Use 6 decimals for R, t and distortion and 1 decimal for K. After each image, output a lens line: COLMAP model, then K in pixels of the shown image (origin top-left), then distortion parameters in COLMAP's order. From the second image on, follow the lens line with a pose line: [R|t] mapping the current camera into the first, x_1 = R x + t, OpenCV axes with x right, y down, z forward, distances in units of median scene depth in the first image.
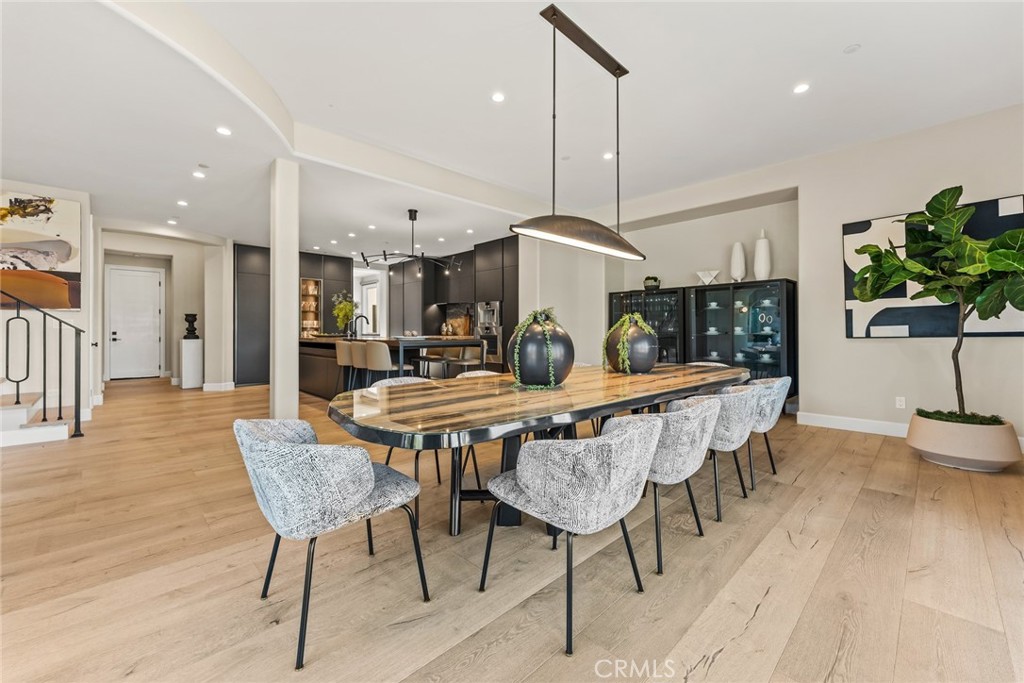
lens RADIAL K [[410.0, 0, 512.8], [0, 410.0, 330.2], [0, 0, 1]] dist [0.001497, -0.000249]
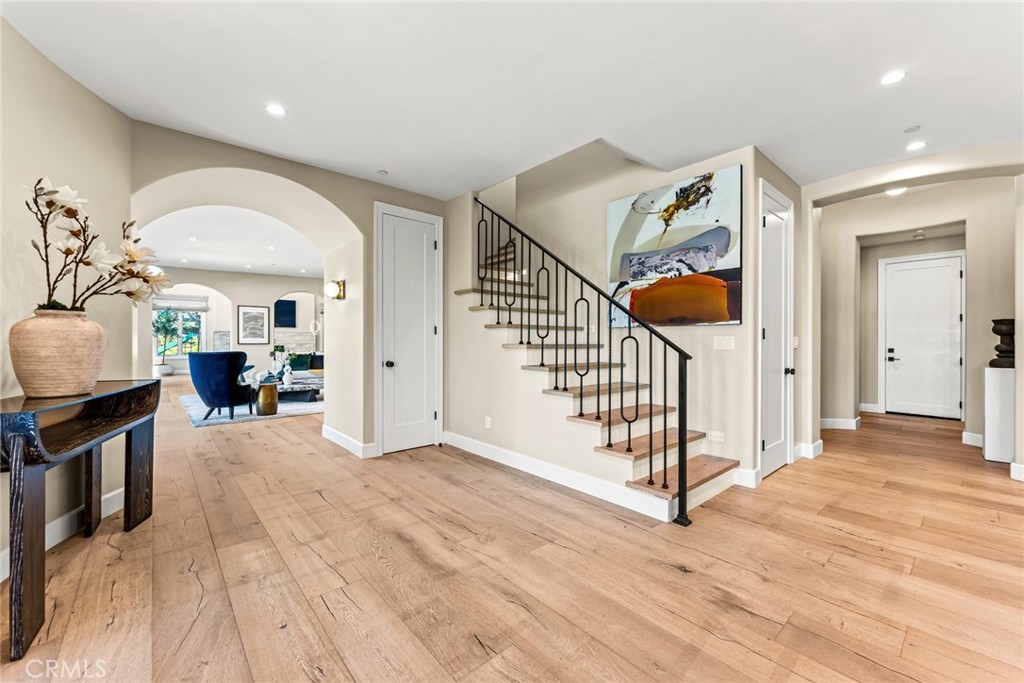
lens RADIAL K [[410.0, 0, 509.9], [0, 410.0, 341.5], [0, 0, 1]] dist [0.001497, -0.000249]
pose [[-0.060082, 0.003347, -0.998188, -0.235224], [-0.001427, 0.999993, 0.003439, -0.013114], [0.998192, 0.001631, -0.060077, 0.439390]]
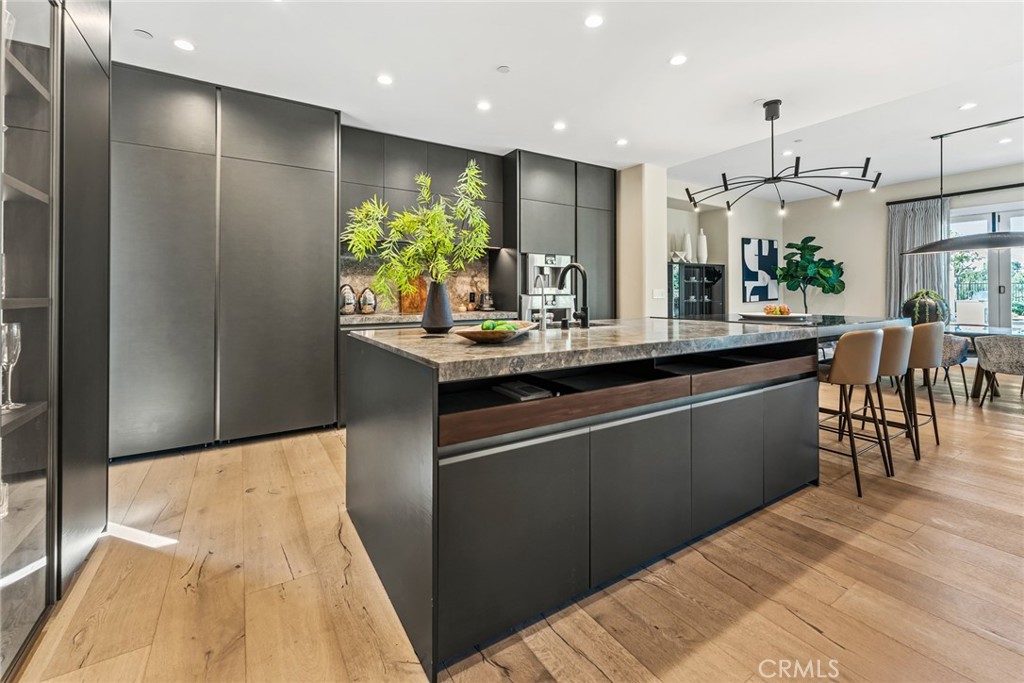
lens RADIAL K [[430.0, 0, 506.9], [0, 430.0, 285.0], [0, 0, 1]] dist [0.000215, 0.000307]
pose [[0.214778, 0.020858, 0.976440, -0.727448], [0.000268, 0.999771, -0.021416, -0.010443], [-0.976663, 0.004861, 0.214723, 0.965748]]
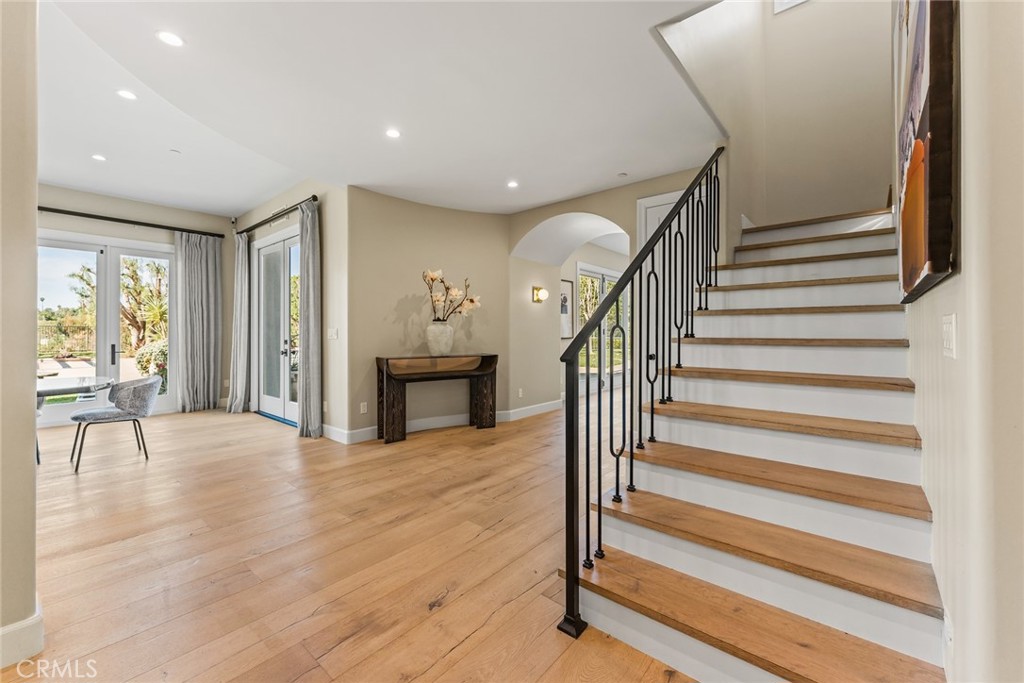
lens RADIAL K [[410.0, 0, 512.5], [0, 410.0, 335.8], [0, 0, 1]] dist [0.001497, -0.000249]
pose [[-0.995971, 0.001545, -0.089659, -0.547092], [0.001360, 0.999997, 0.002121, -0.011261], [0.089662, 0.001991, -0.995970, 0.781603]]
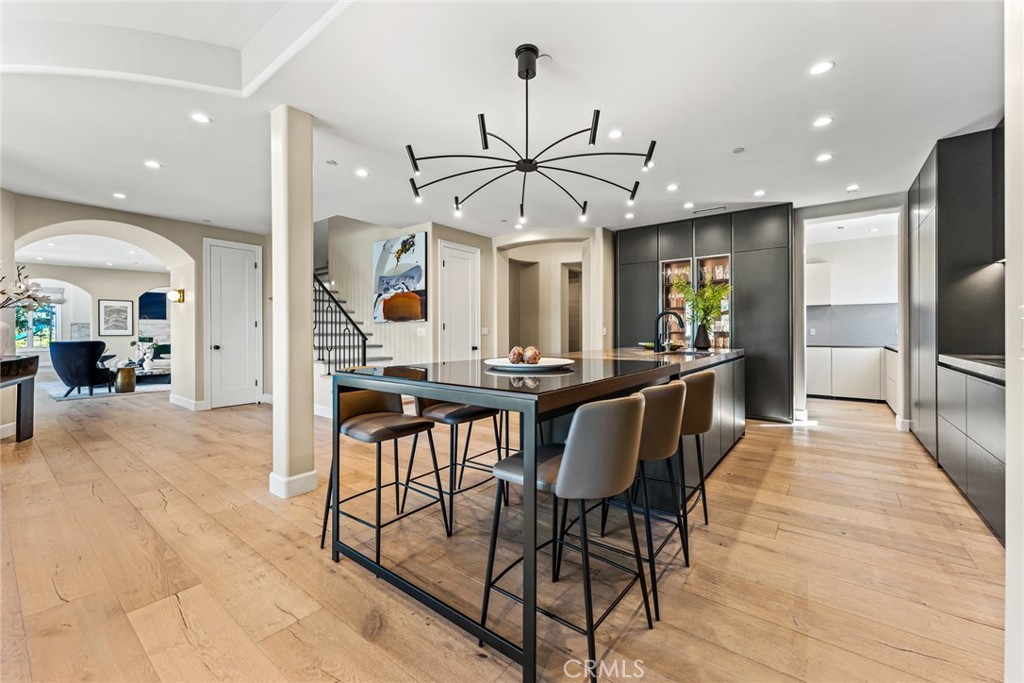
lens RADIAL K [[410.0, 0, 510.1], [0, 410.0, 332.0], [0, 0, 1]] dist [0.001497, -0.000249]
pose [[0.136368, 0.002930, -0.990654, 0.120339], [0.003135, 0.999989, 0.003389, -0.011839], [0.990653, -0.003568, 0.136357, 0.718950]]
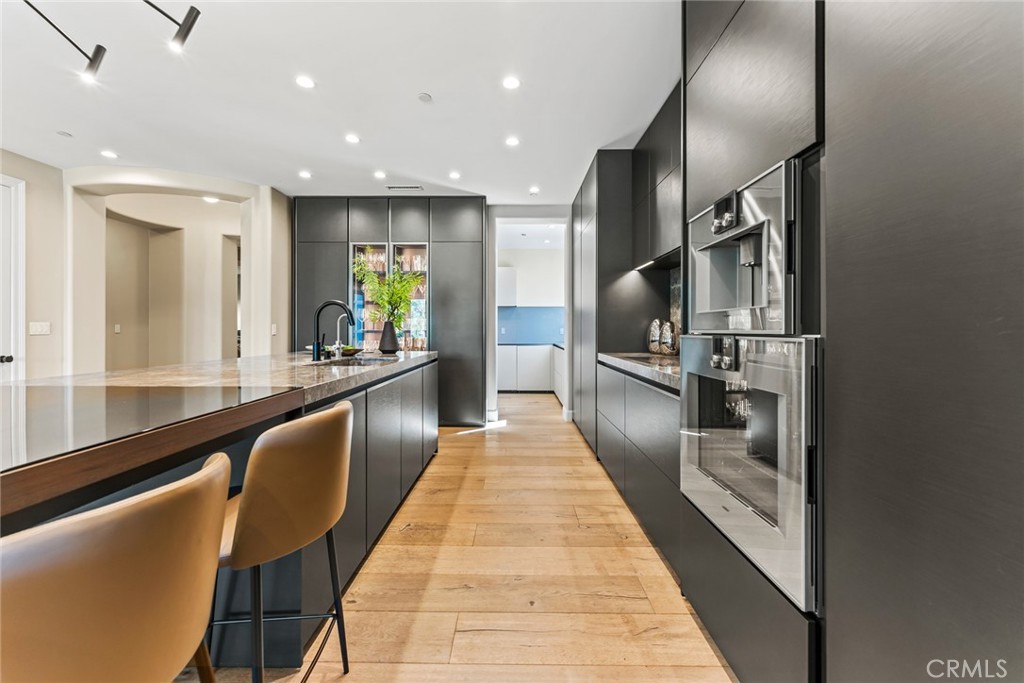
lens RADIAL K [[410.0, 0, 511.1], [0, 410.0, 338.7], [0, 0, 1]] dist [0.001497, -0.000249]
pose [[0.709641, 0.018730, -0.704314, -0.000160], [-0.003105, 0.999720, 0.023457, -0.011741], [0.704556, -0.014459, 0.709501, 0.840087]]
